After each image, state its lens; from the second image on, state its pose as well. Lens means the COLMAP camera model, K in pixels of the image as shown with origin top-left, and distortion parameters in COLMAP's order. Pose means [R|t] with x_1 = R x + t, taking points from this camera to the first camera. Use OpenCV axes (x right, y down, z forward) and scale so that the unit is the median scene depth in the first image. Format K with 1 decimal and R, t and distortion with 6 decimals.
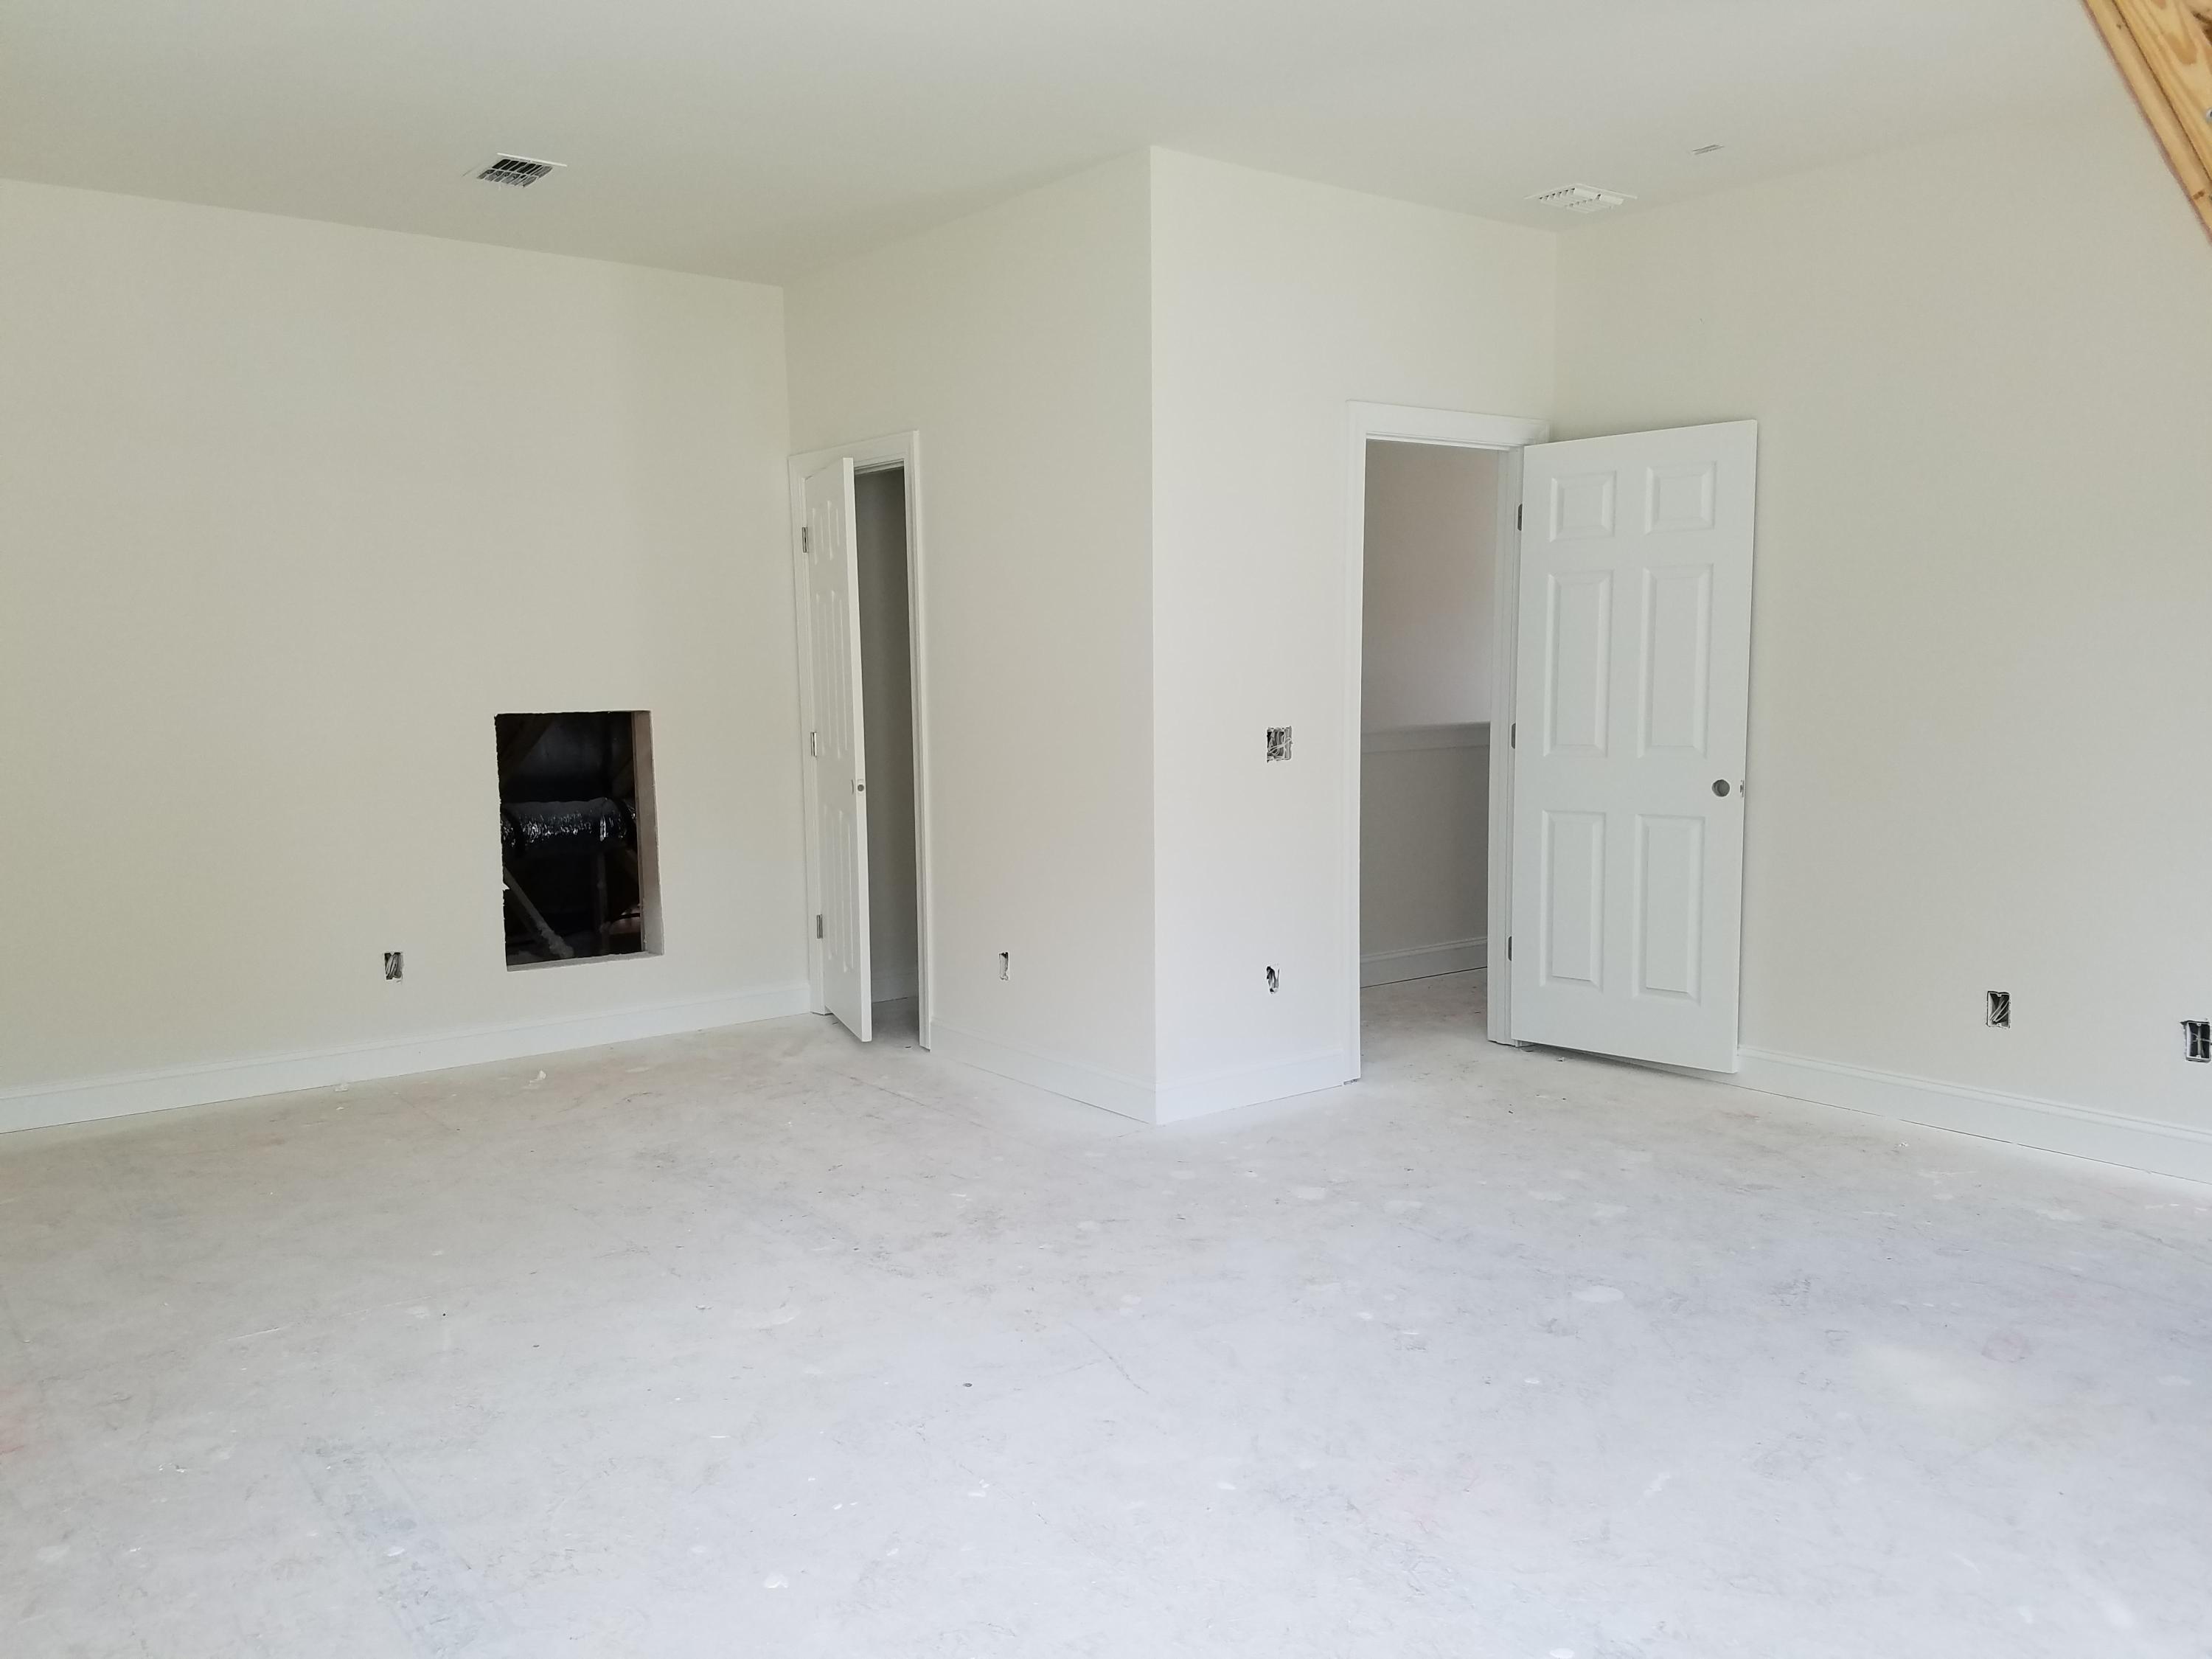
lens RADIAL K [[1636.6, 0, 1106.0], [0, 1636.6, 829.5], [0, 0, 1]] dist [0.237598, -0.334094]
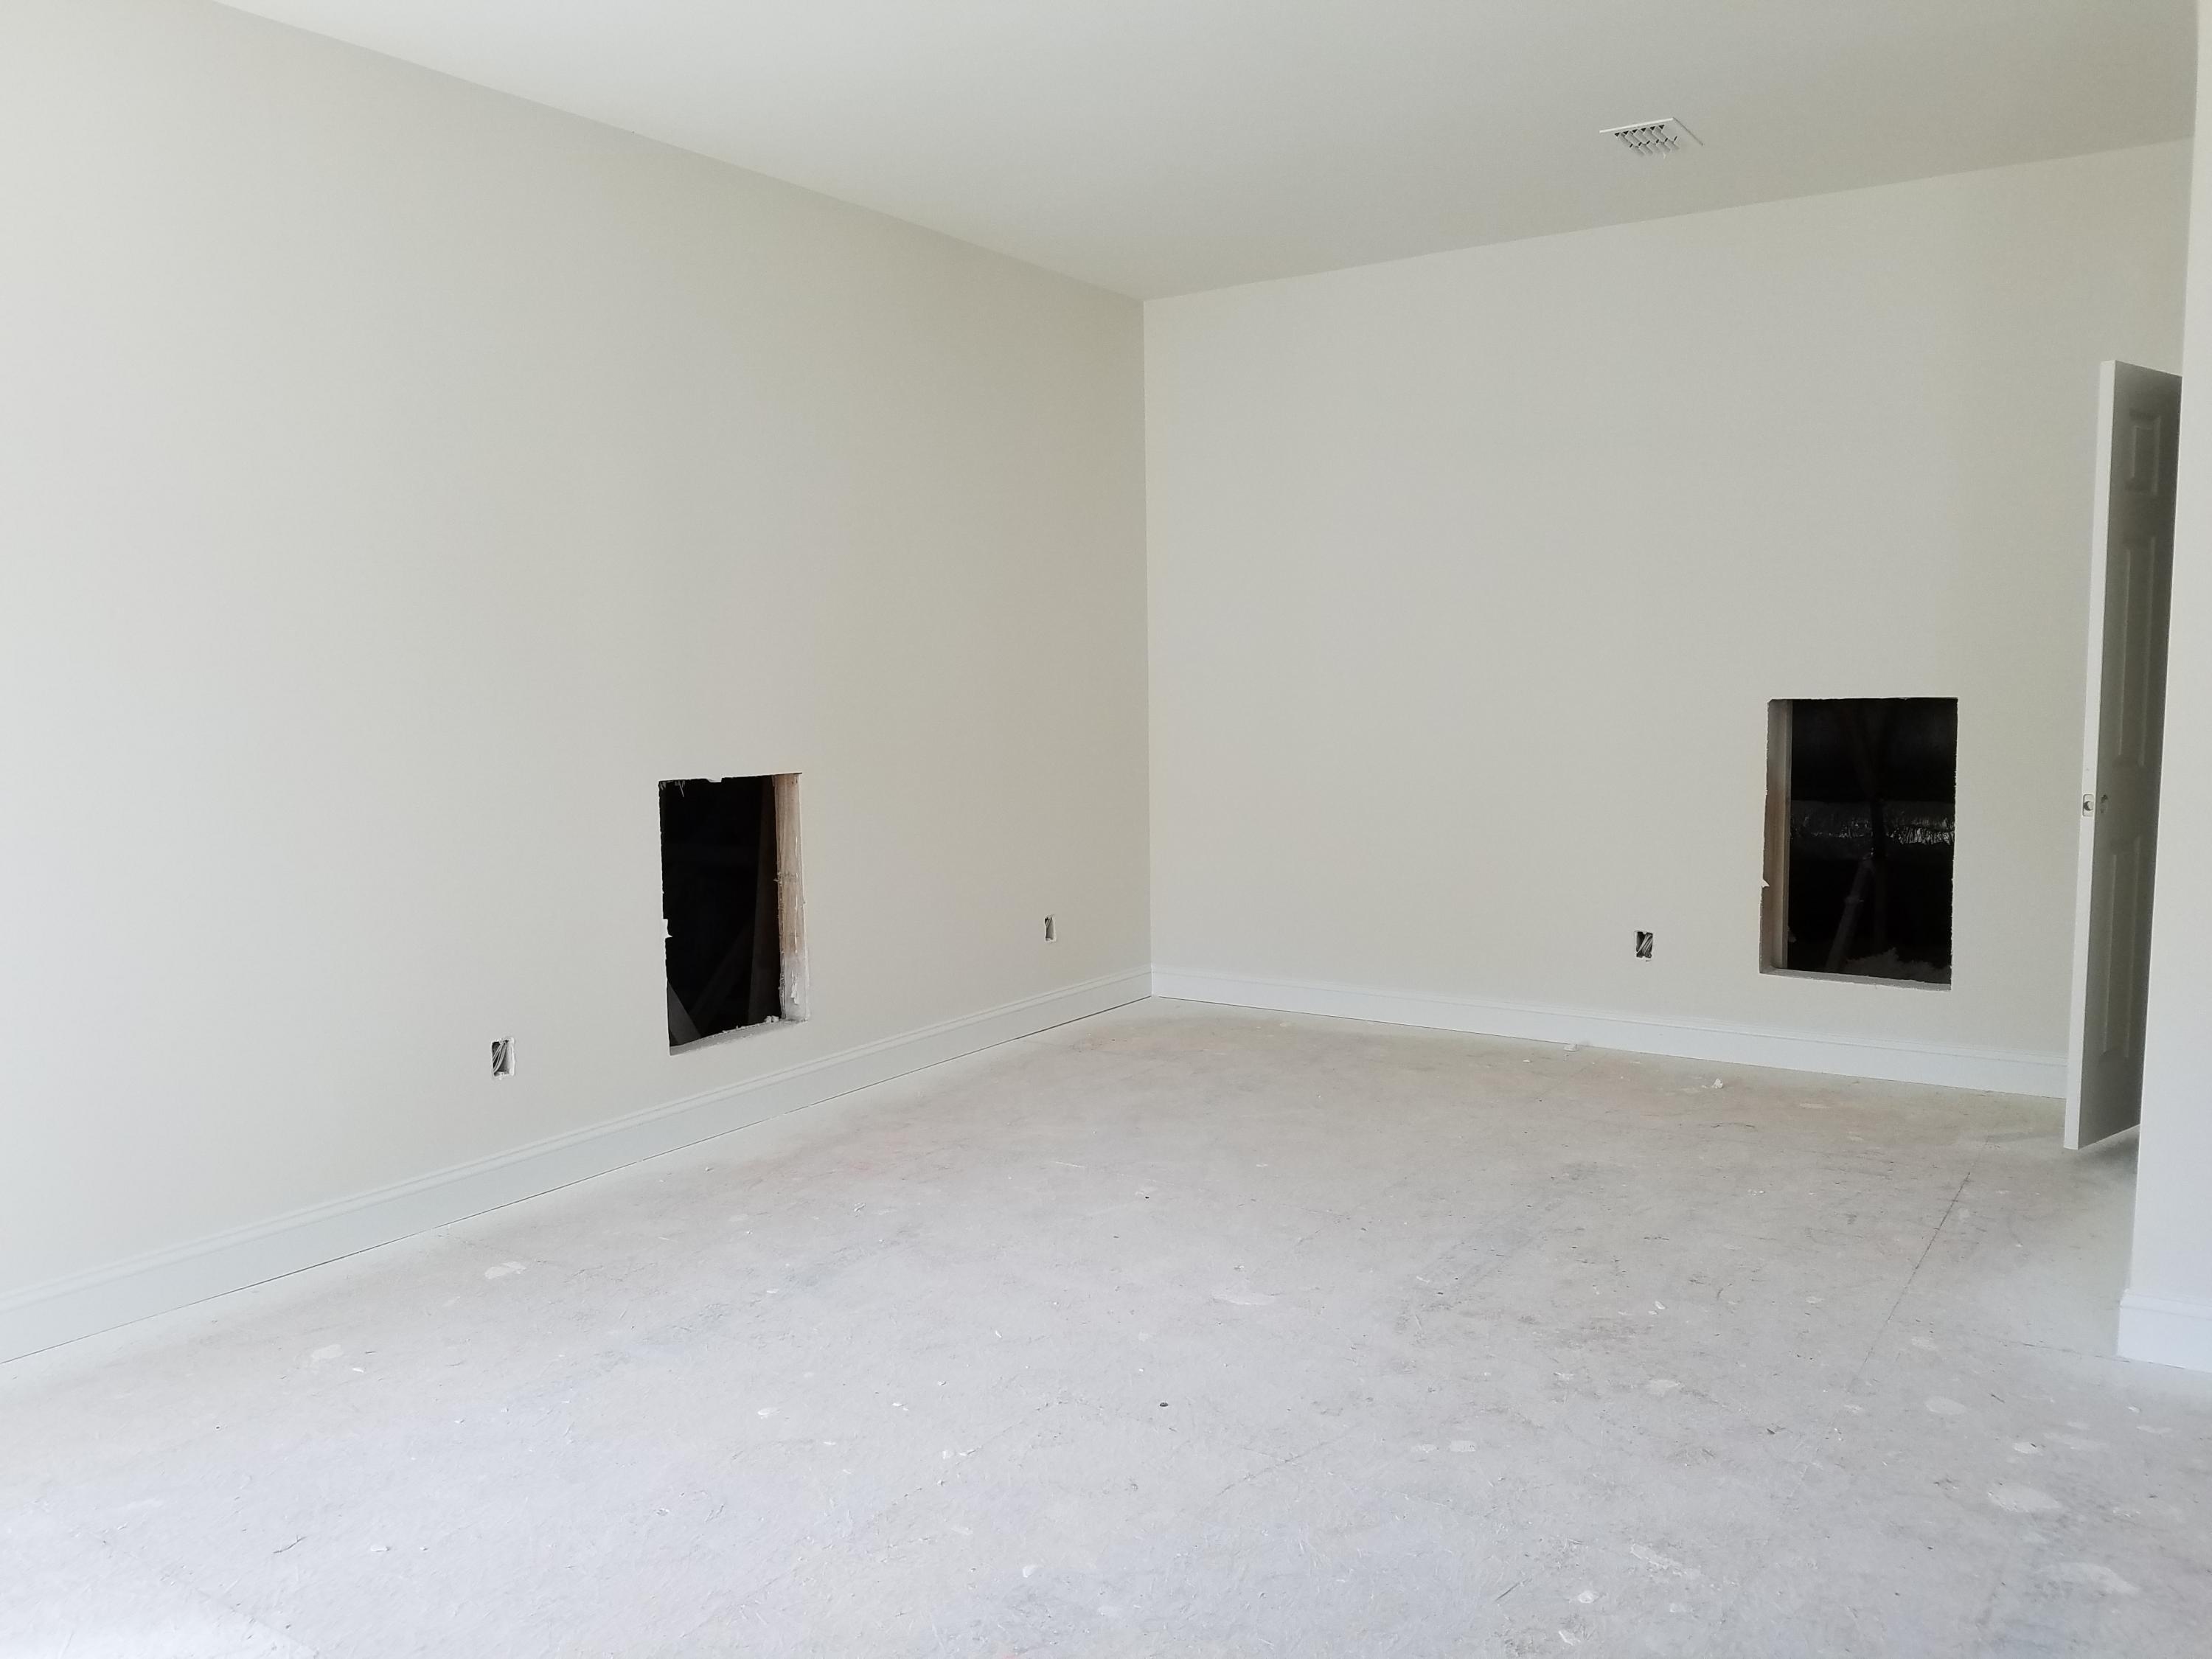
lens RADIAL K [[1679.9, 0, 1075.3], [0, 1679.9, 837.2], [0, 0, 1]] dist [0.060093, -0.115587]
pose [[0.341979, 0.097393, -0.934647, 0.530929], [-0.083238, 0.993845, 0.073106, -0.038699], [0.936014, 0.052798, 0.347981, 0.416991]]
